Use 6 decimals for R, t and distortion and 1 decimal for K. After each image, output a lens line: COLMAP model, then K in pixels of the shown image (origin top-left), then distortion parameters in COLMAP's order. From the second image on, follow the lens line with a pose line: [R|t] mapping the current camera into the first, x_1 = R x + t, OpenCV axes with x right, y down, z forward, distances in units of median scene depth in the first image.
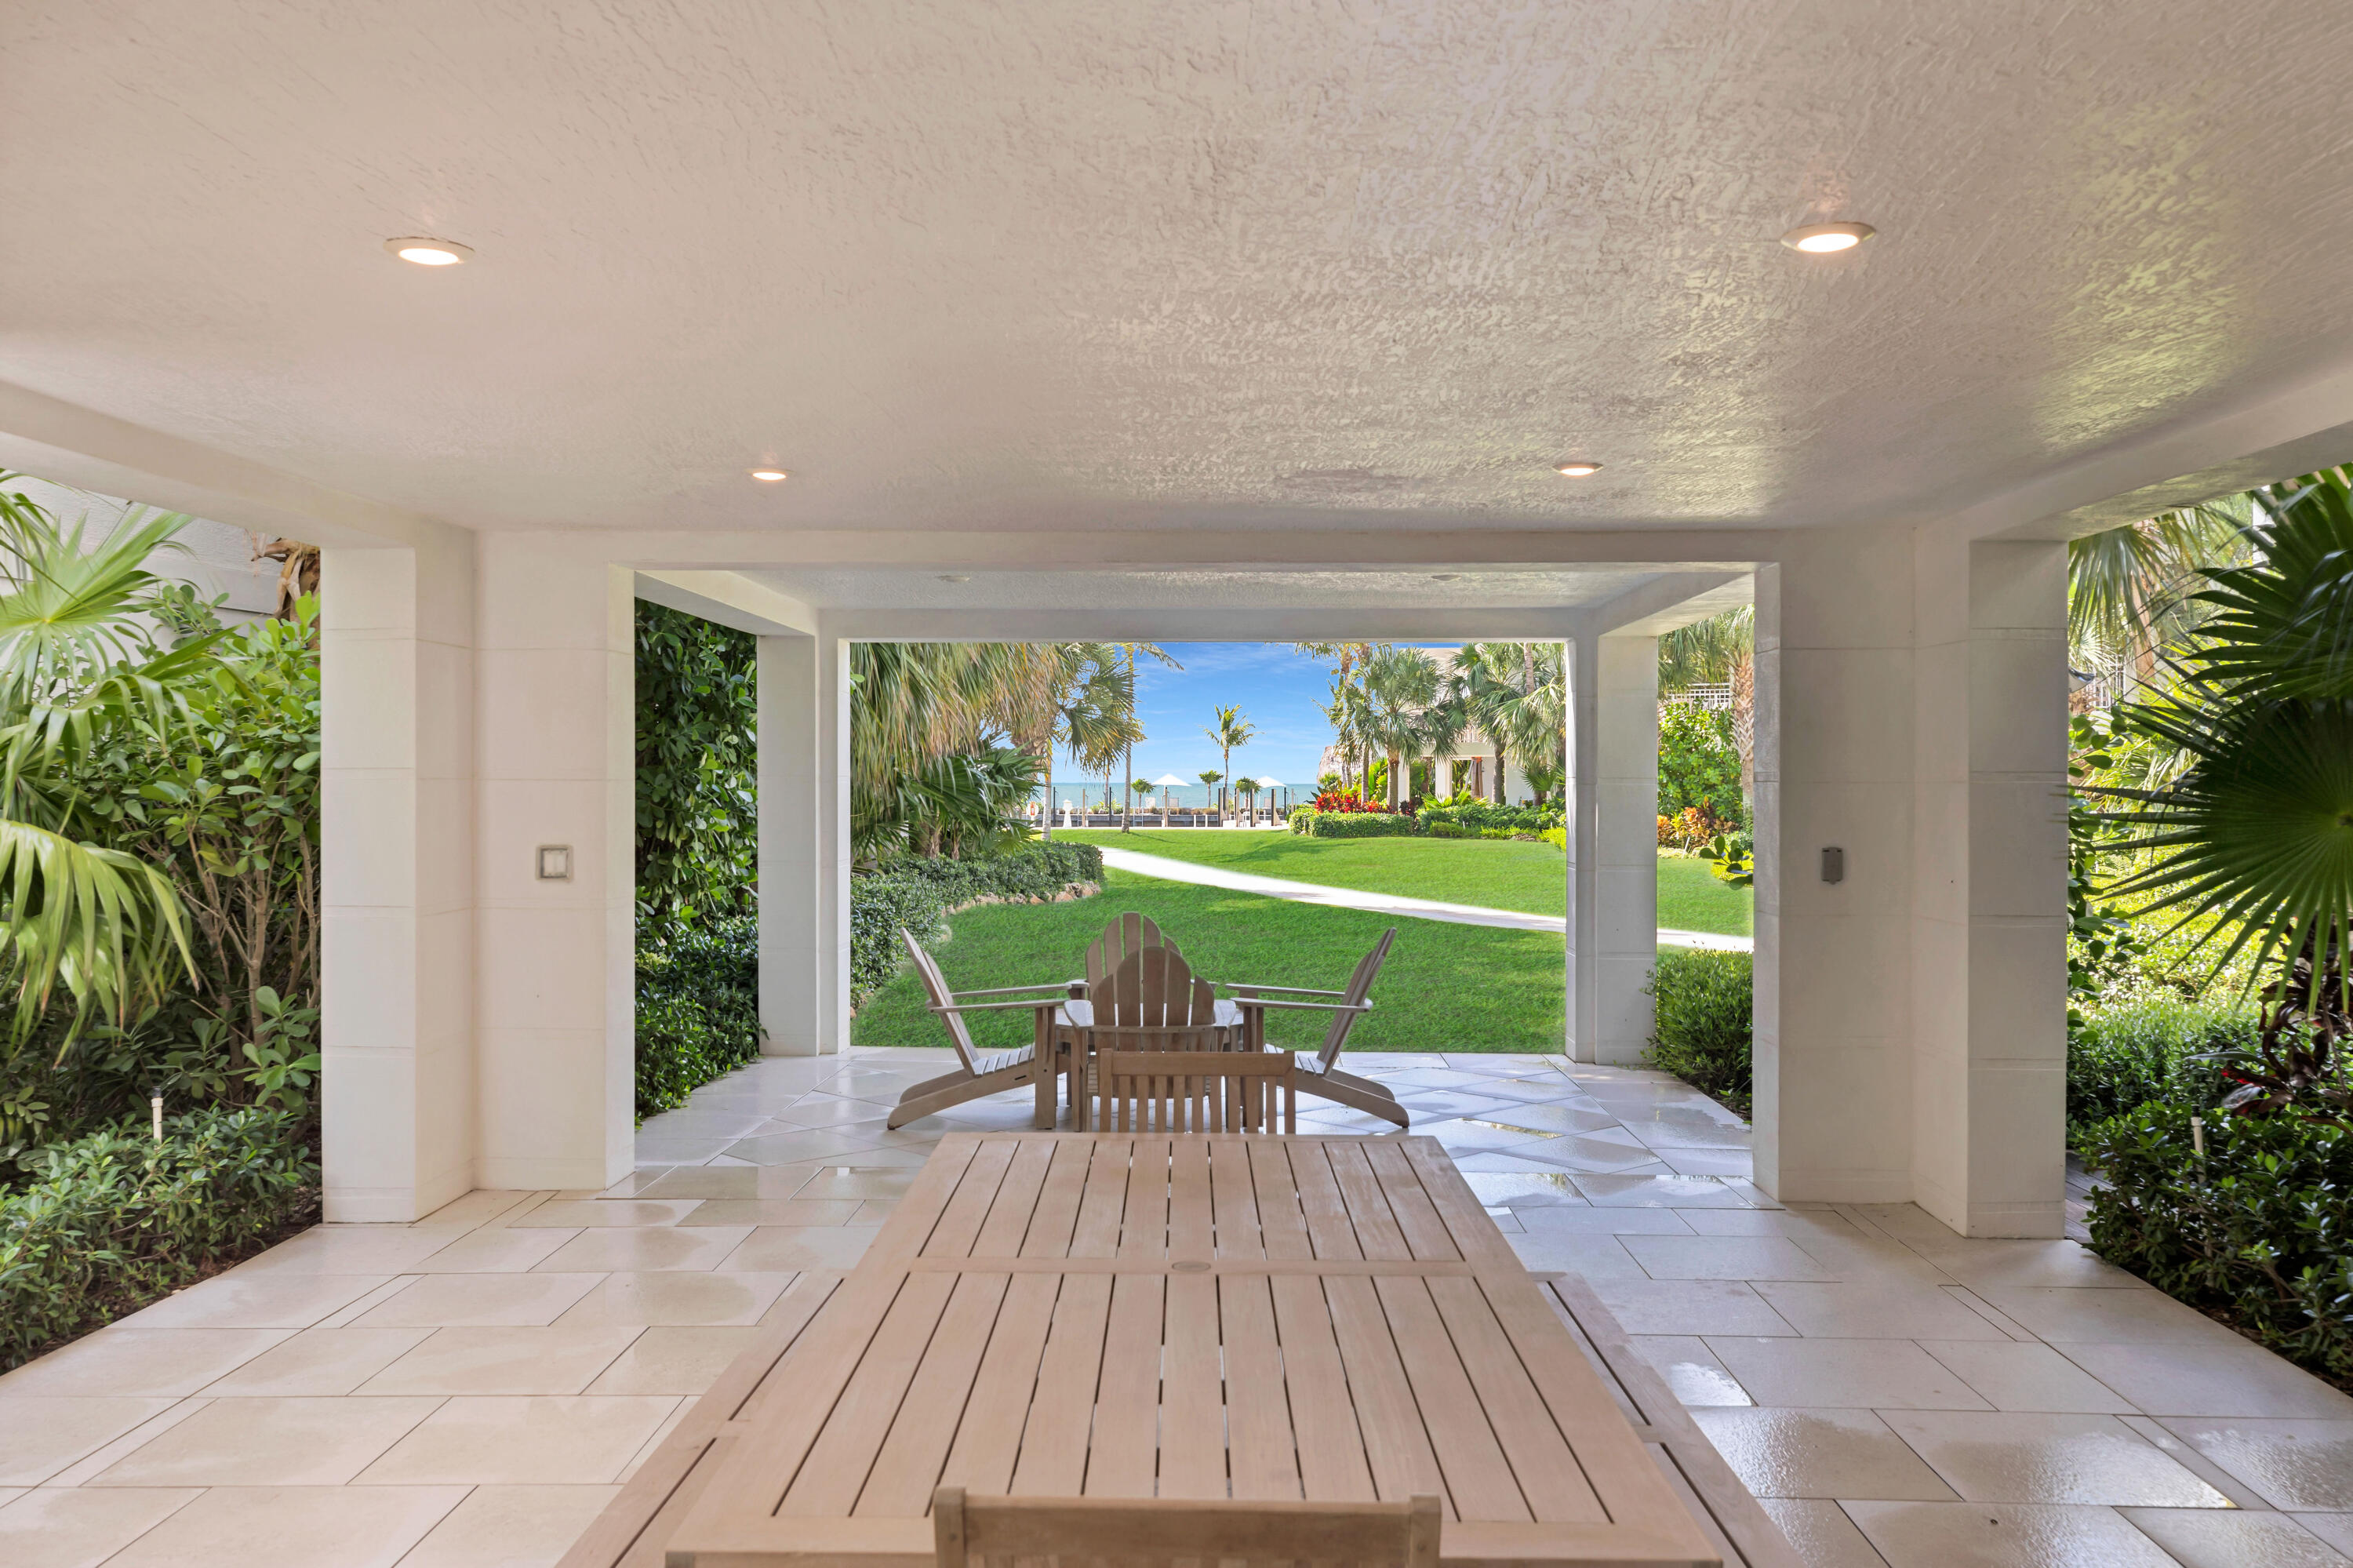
lens RADIAL K [[1878.6, 0, 1183.3], [0, 1878.6, 775.5], [0, 0, 1]] dist [0.003675, -0.000356]
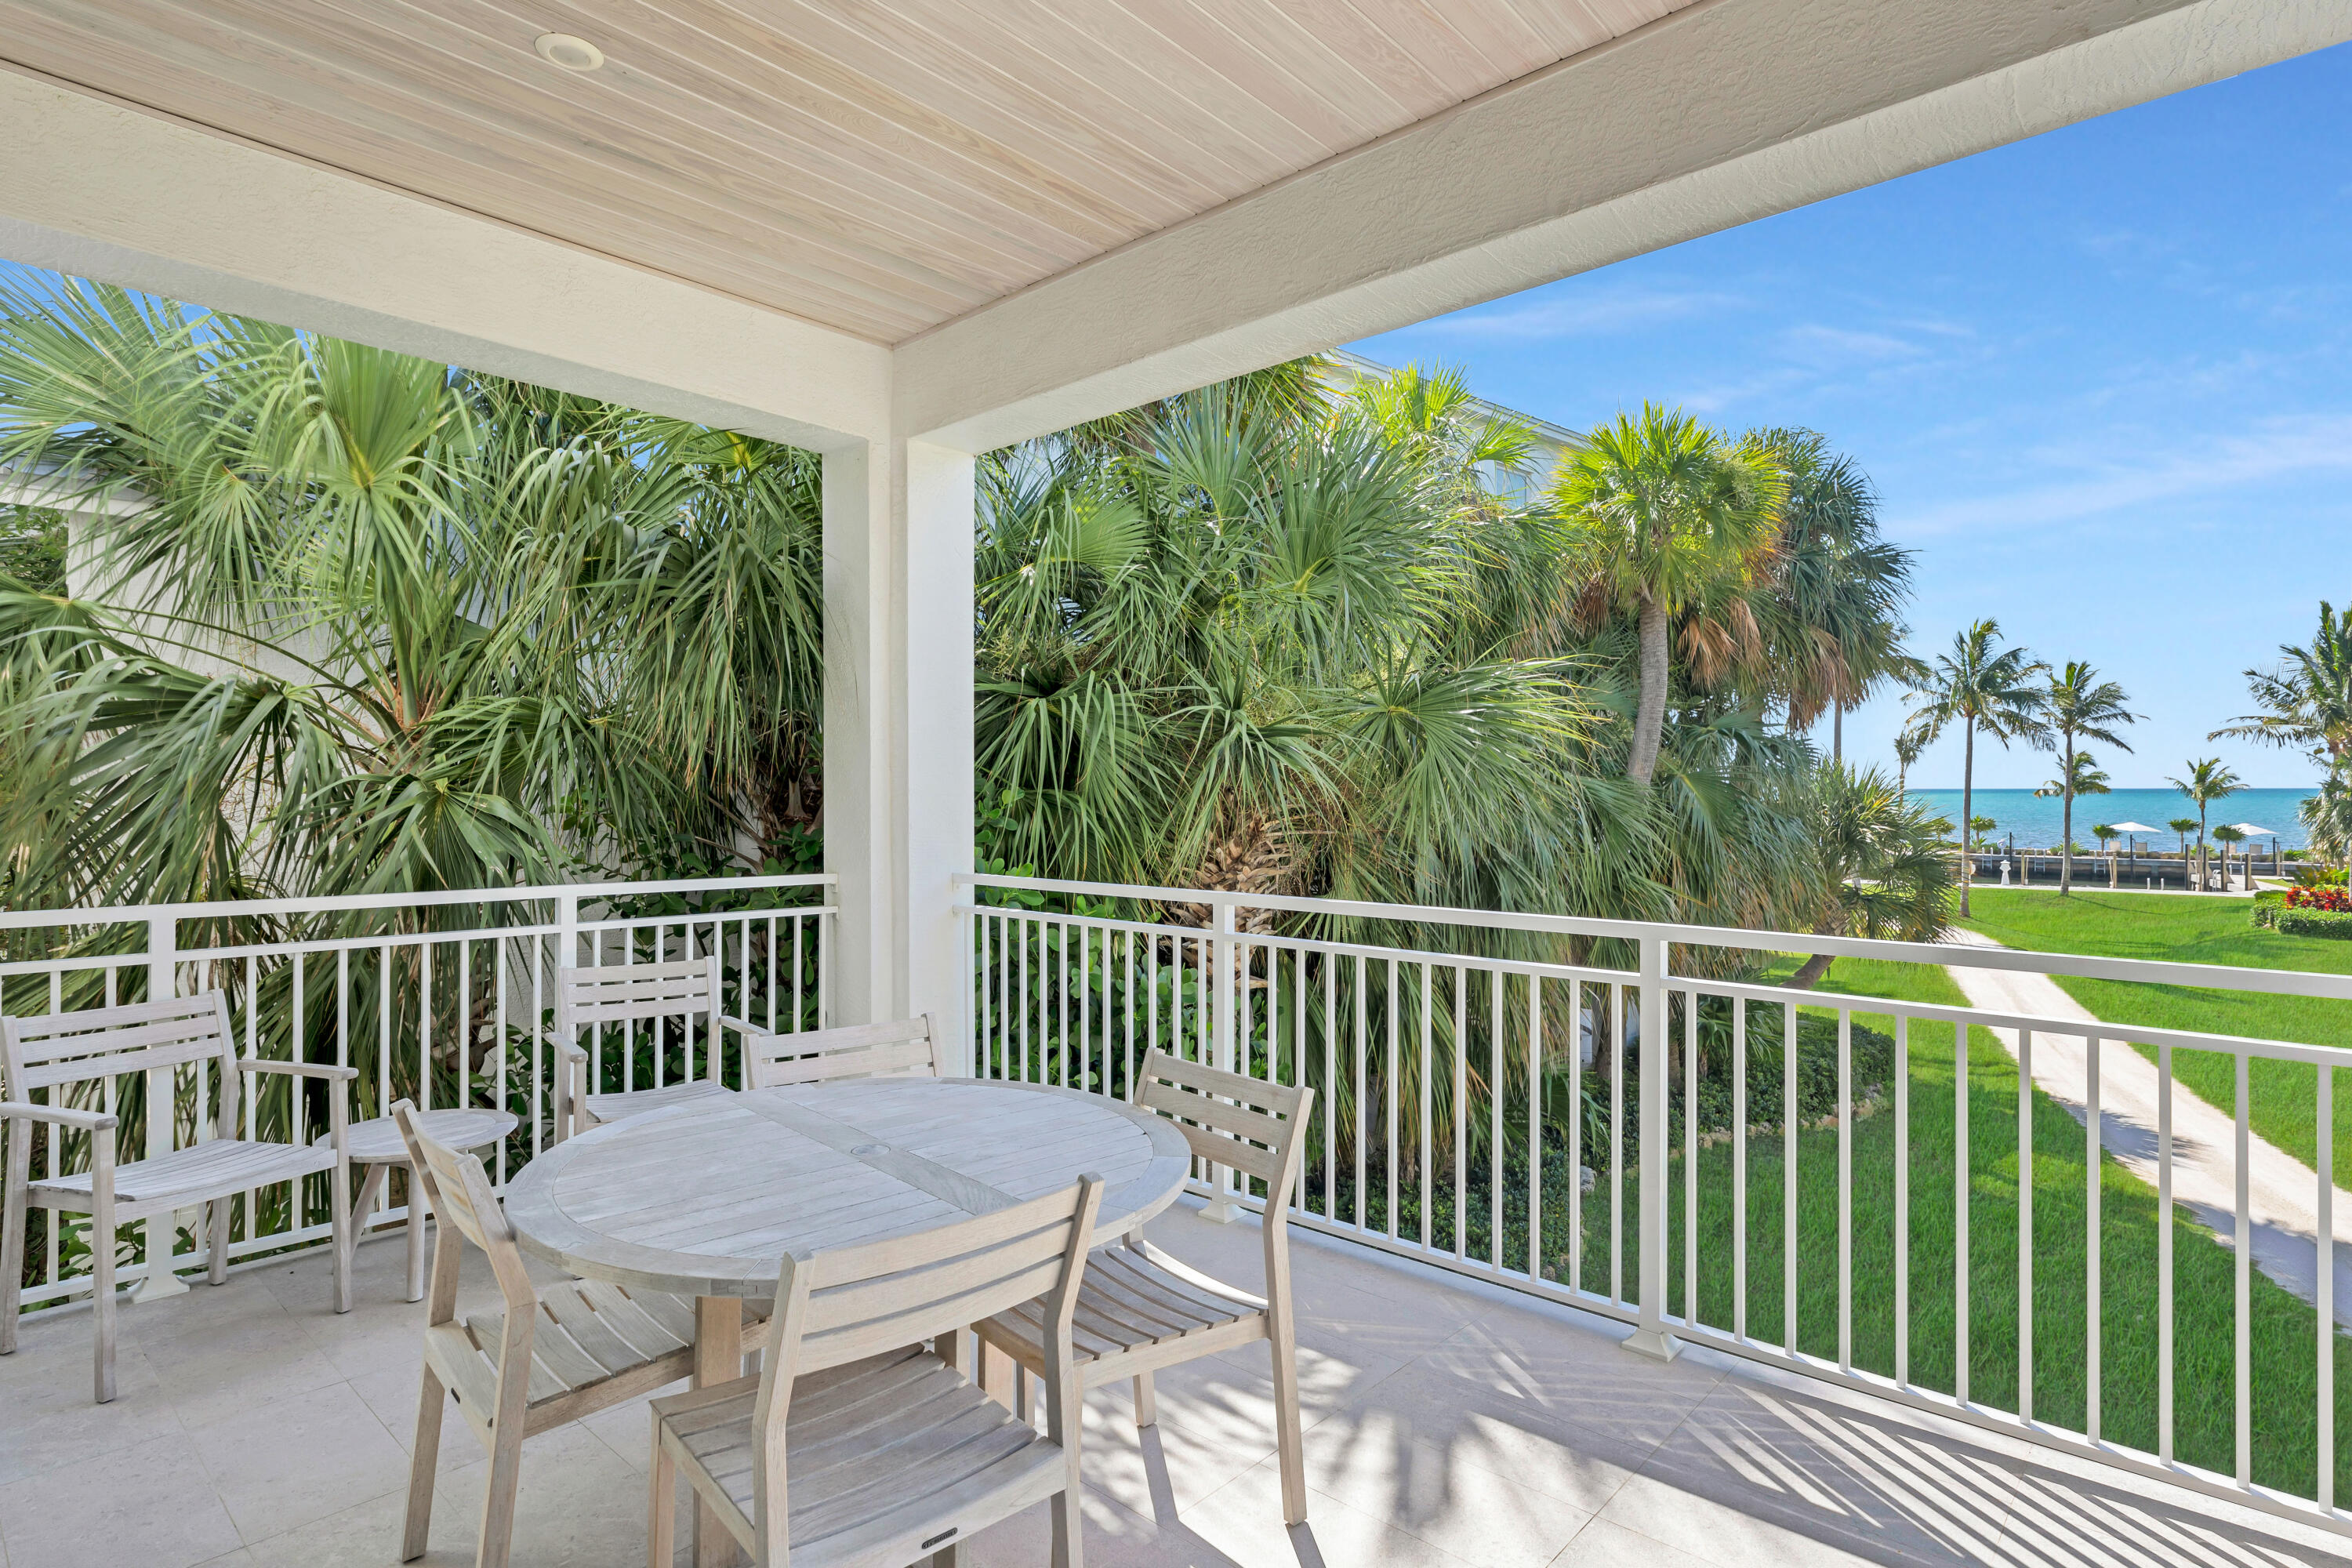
lens RADIAL K [[1194.2, 0, 1177.1], [0, 1194.2, 770.8], [0, 0, 1]] dist [-0.004320, 0.001410]
pose [[0.760344, -0.010083, -0.649442, 0.038229], [0.005432, 0.999943, -0.009166, -0.052842], [0.649497, 0.003442, 0.760356, 0.162911]]
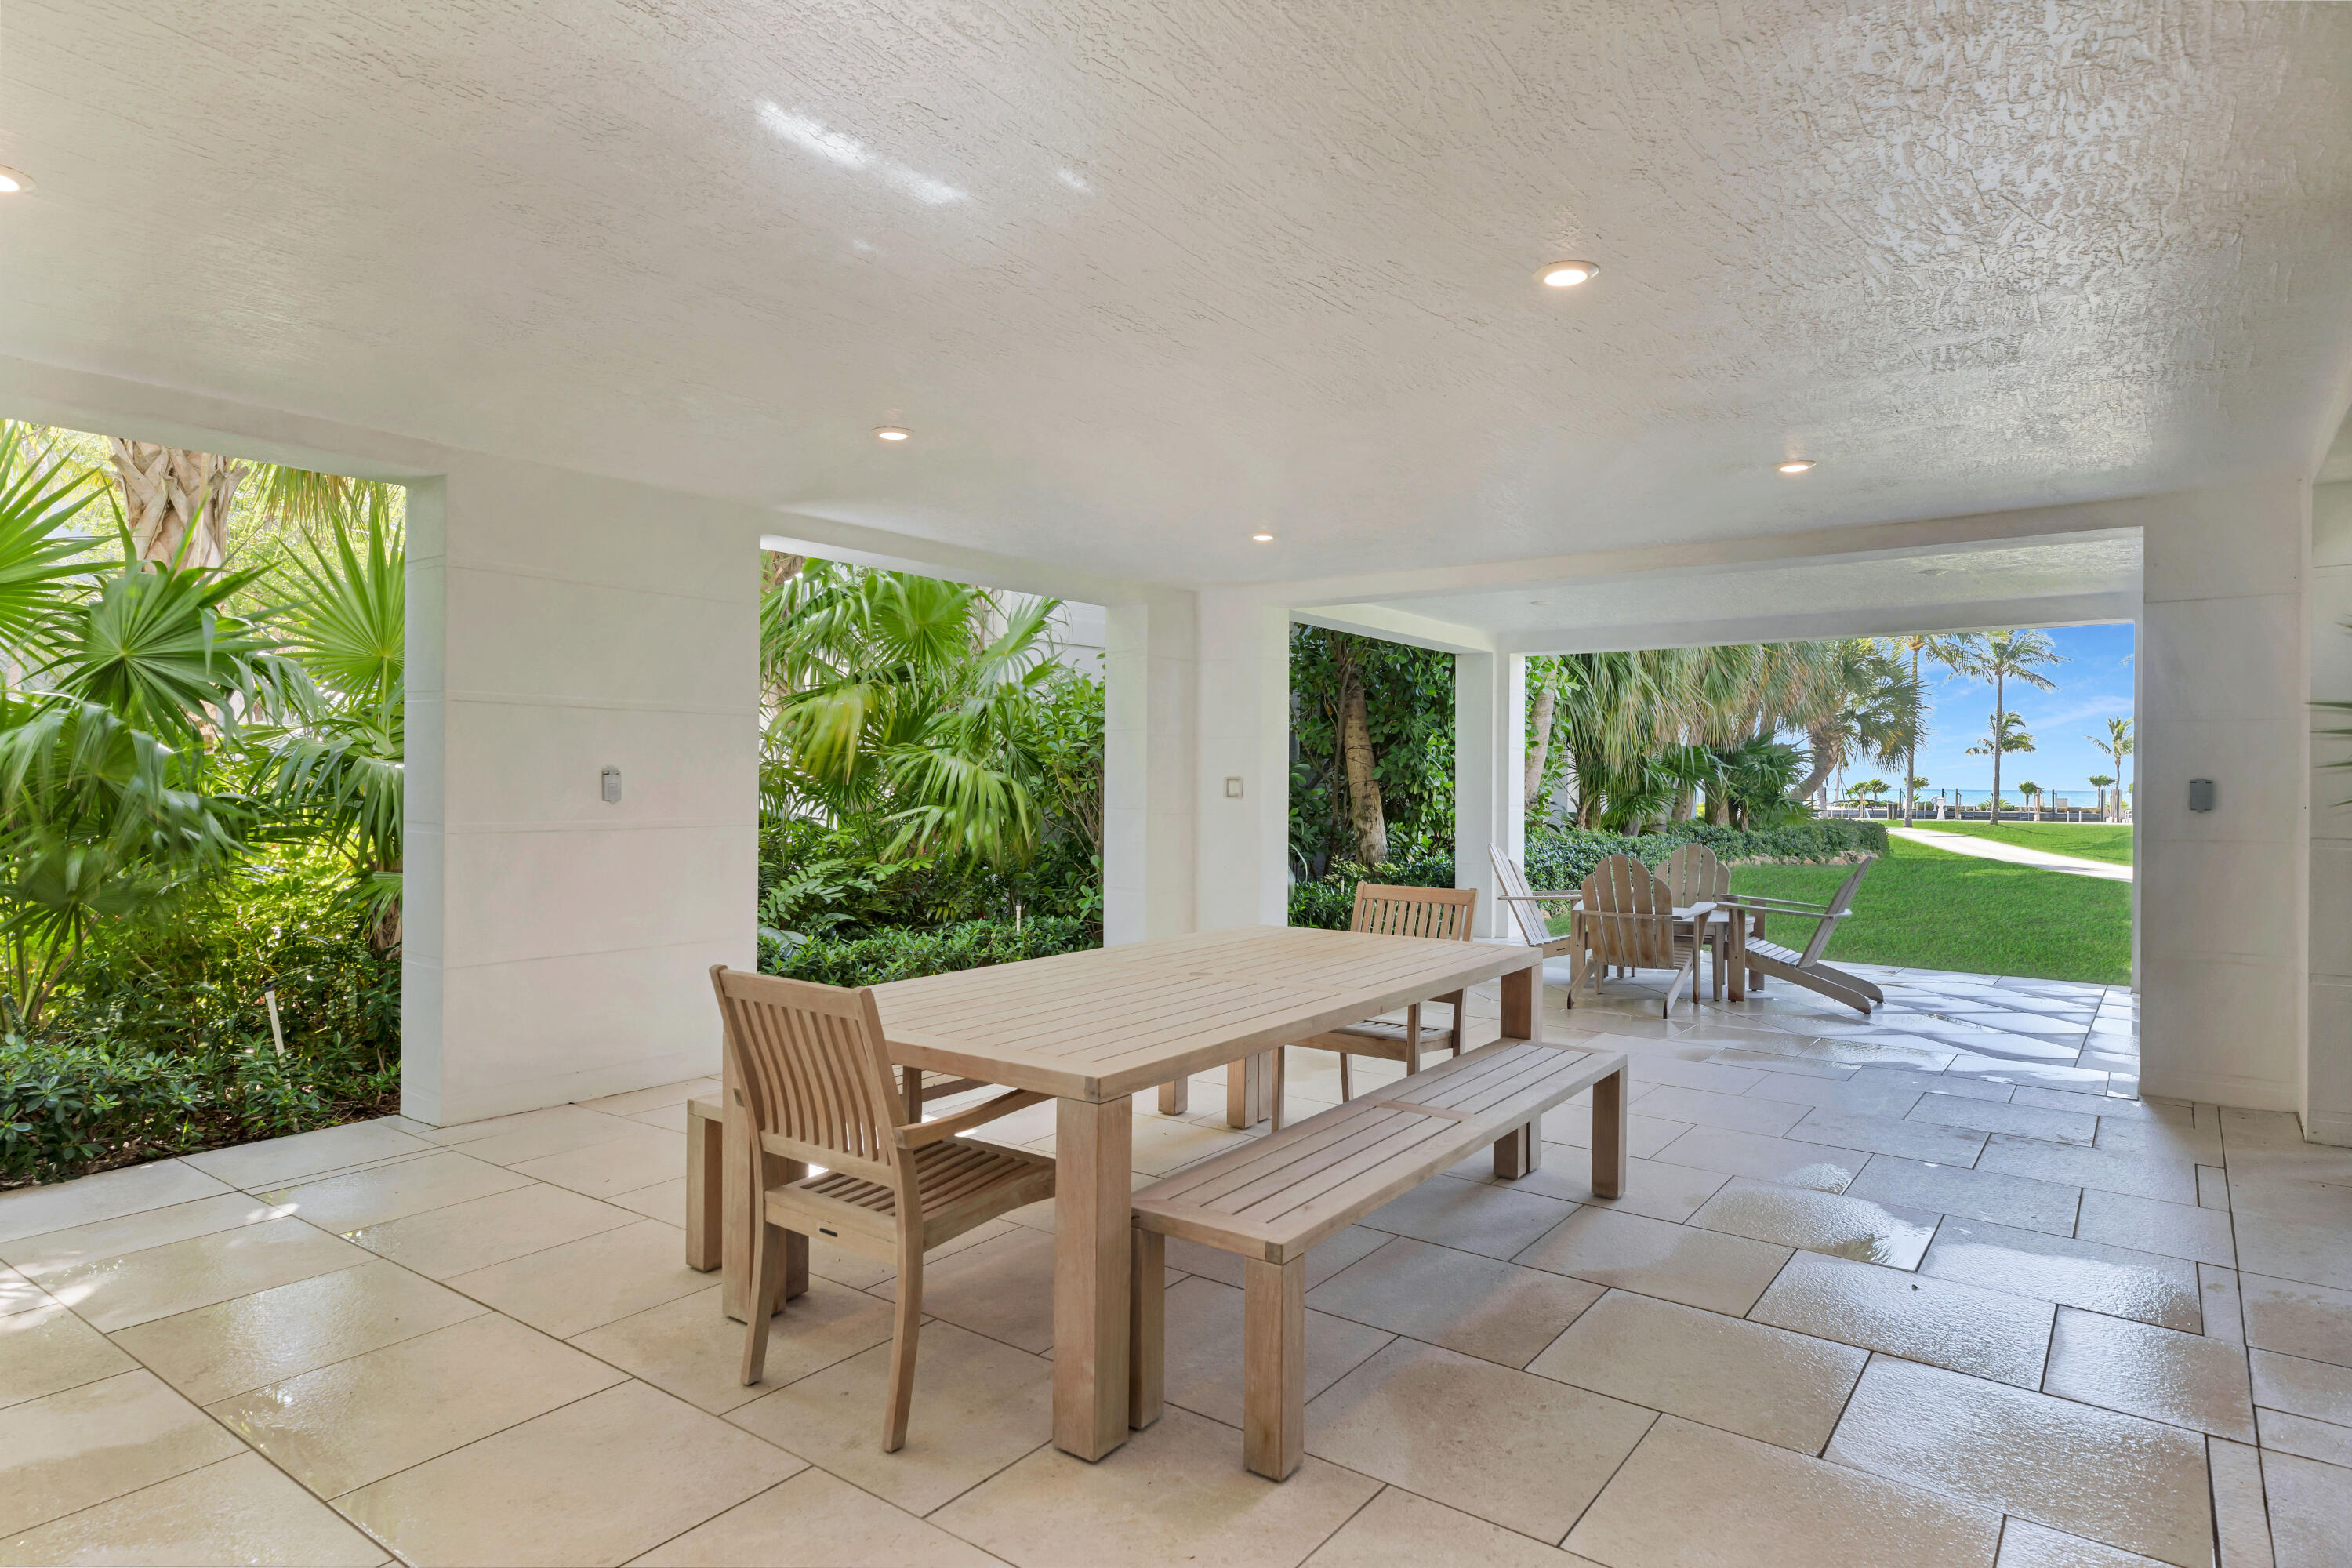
lens RADIAL K [[1333.3, 0, 1165.2], [0, 1333.3, 790.1], [0, 0, 1]] dist [0.004316, -0.000146]
pose [[0.814334, 0.007952, -0.580341, 0.043791], [-0.004481, 0.999962, 0.007415, 0.005865], [0.580379, -0.003437, 0.814339, 0.000944]]
